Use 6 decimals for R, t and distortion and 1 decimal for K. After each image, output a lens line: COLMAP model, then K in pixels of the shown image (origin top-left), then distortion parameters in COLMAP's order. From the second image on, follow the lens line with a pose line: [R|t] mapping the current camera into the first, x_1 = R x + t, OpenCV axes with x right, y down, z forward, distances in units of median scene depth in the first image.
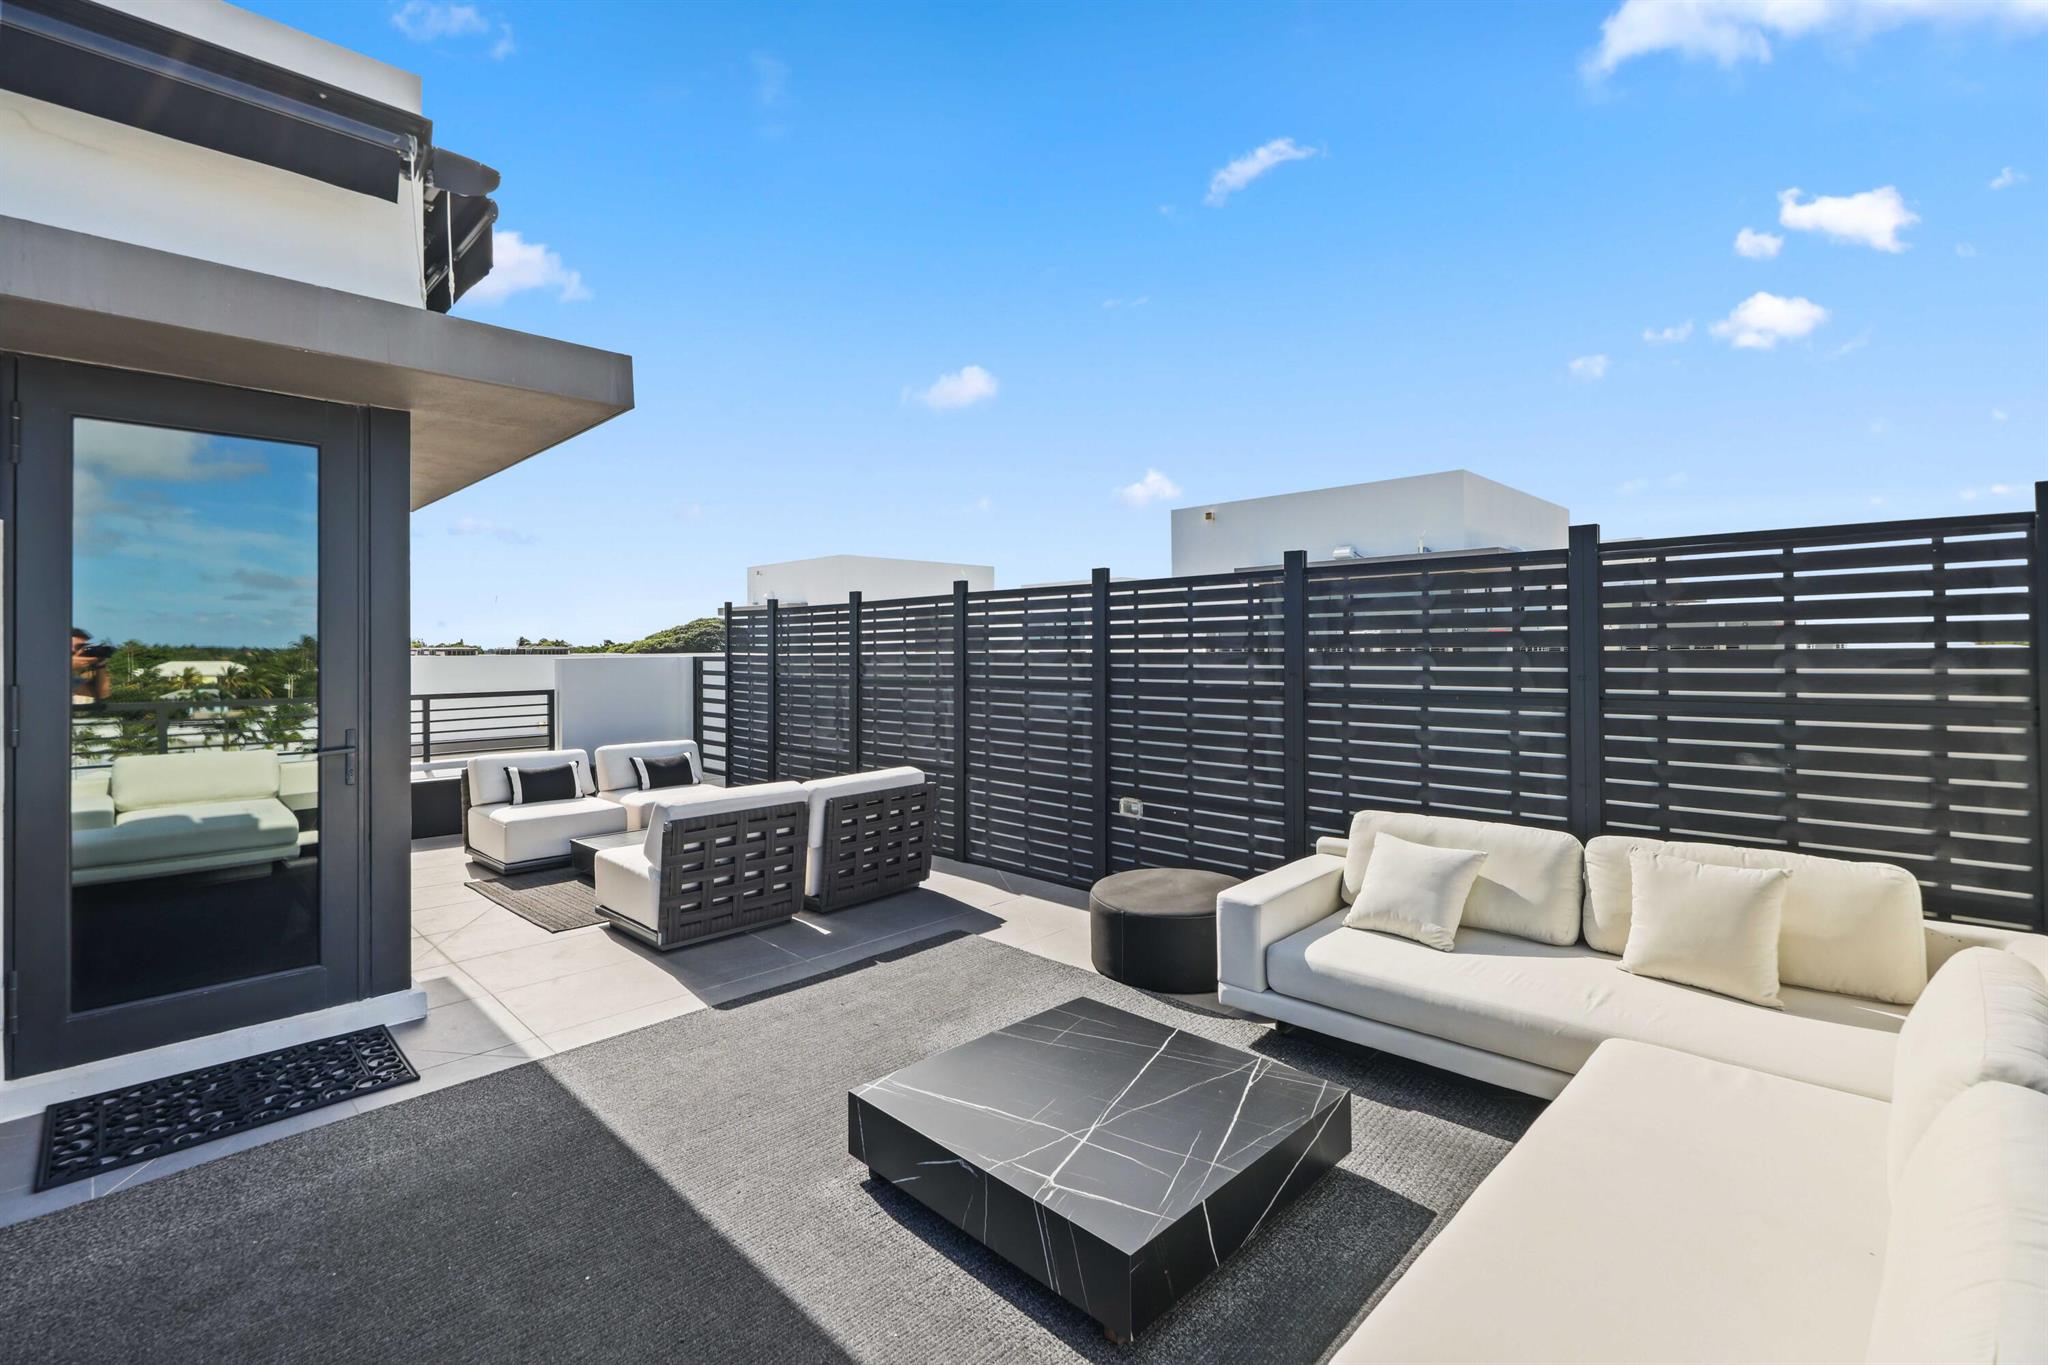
lens RADIAL K [[900.6, 0, 1024.8], [0, 900.6, 627.5], [0, 0, 1]] dist [-0.000023, -0.000335]
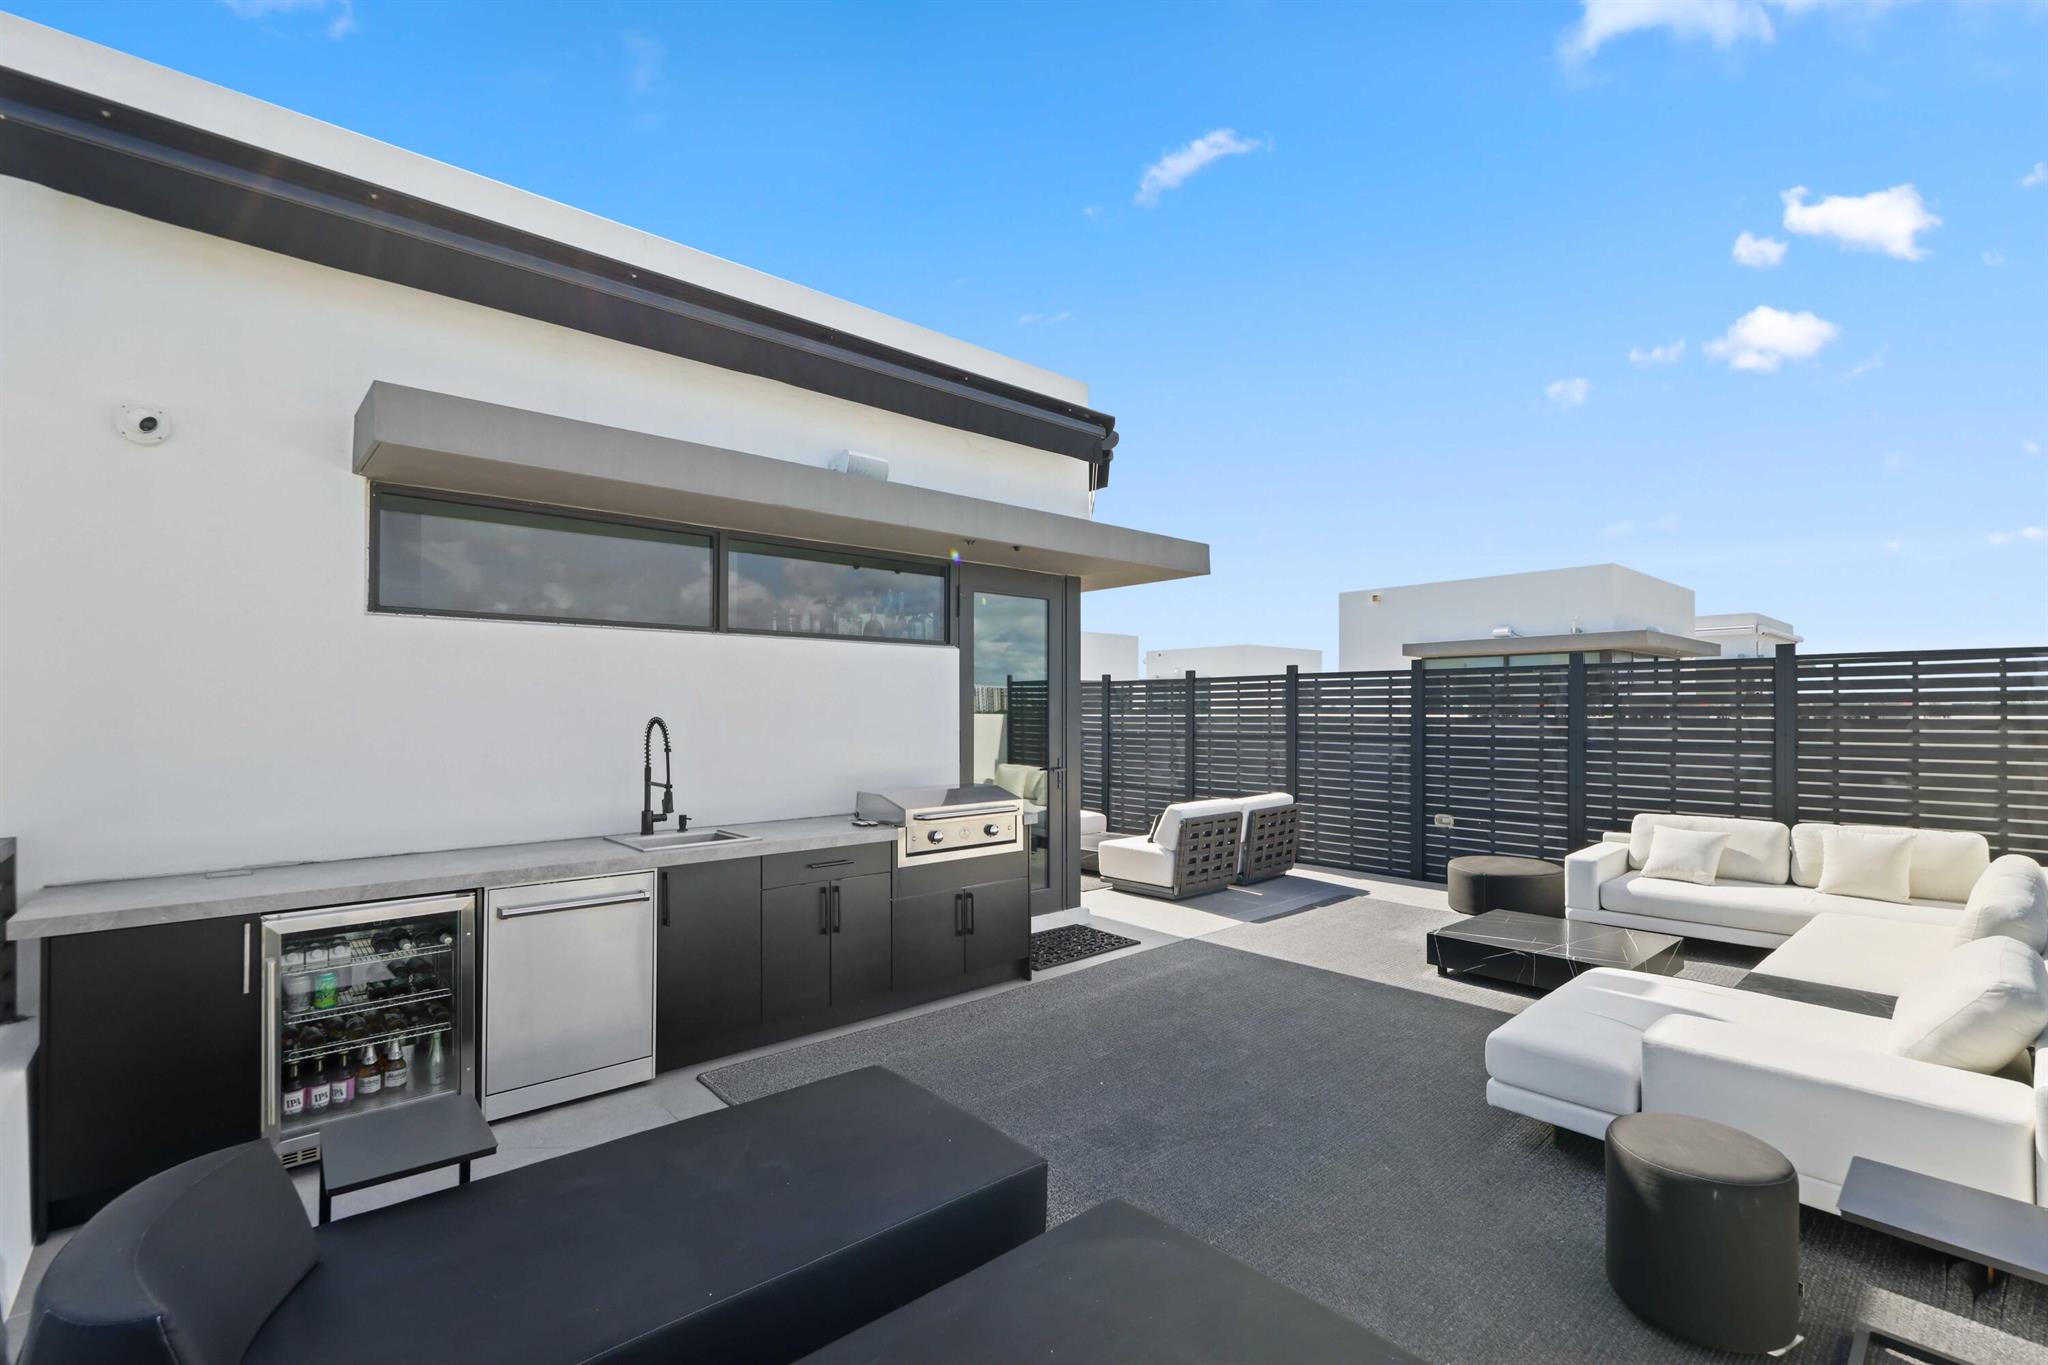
lens RADIAL K [[892.5, 0, 1037.6], [0, 892.5, 694.6], [0, 0, 1]] dist [-0.000792, -0.000139]
pose [[0.998146, 0.005377, -0.060632, -0.607369], [-0.004913, 0.999958, 0.007798, -0.022713], [0.060671, -0.007486, 0.998130, -0.676020]]
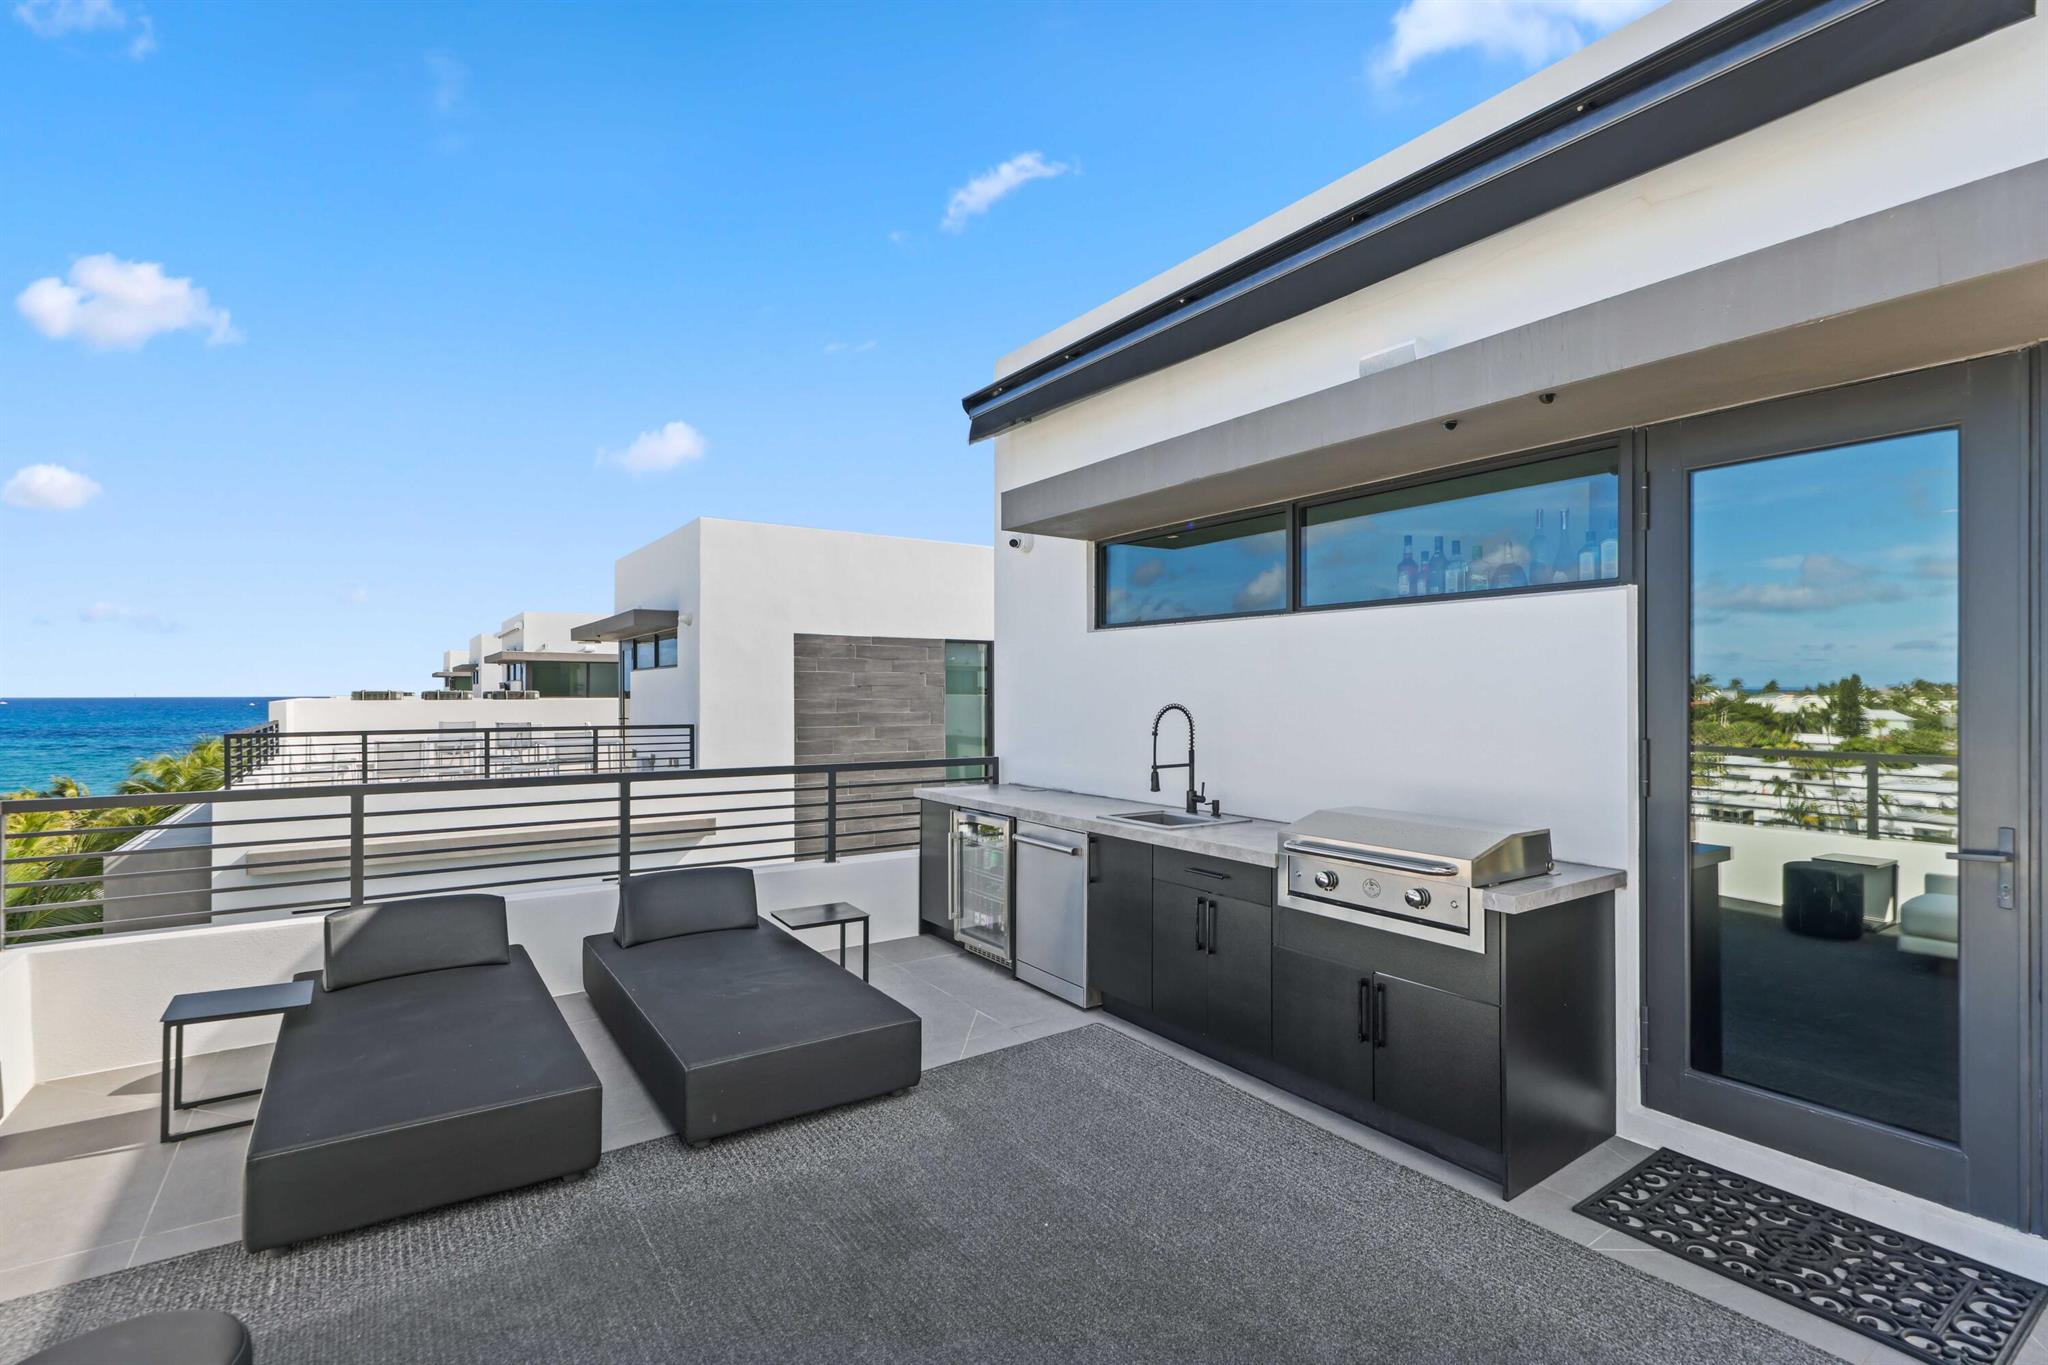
lens RADIAL K [[954.3, 0, 1031.4], [0, 954.3, 691.2], [0, 0, 1]] dist [0.003131, -0.000018]
pose [[-0.185780, 0.006935, -0.982567, 0.090066], [0.025469, 0.999673, 0.002241, -0.008983], [0.982261, -0.024608, -0.185896, 0.367163]]
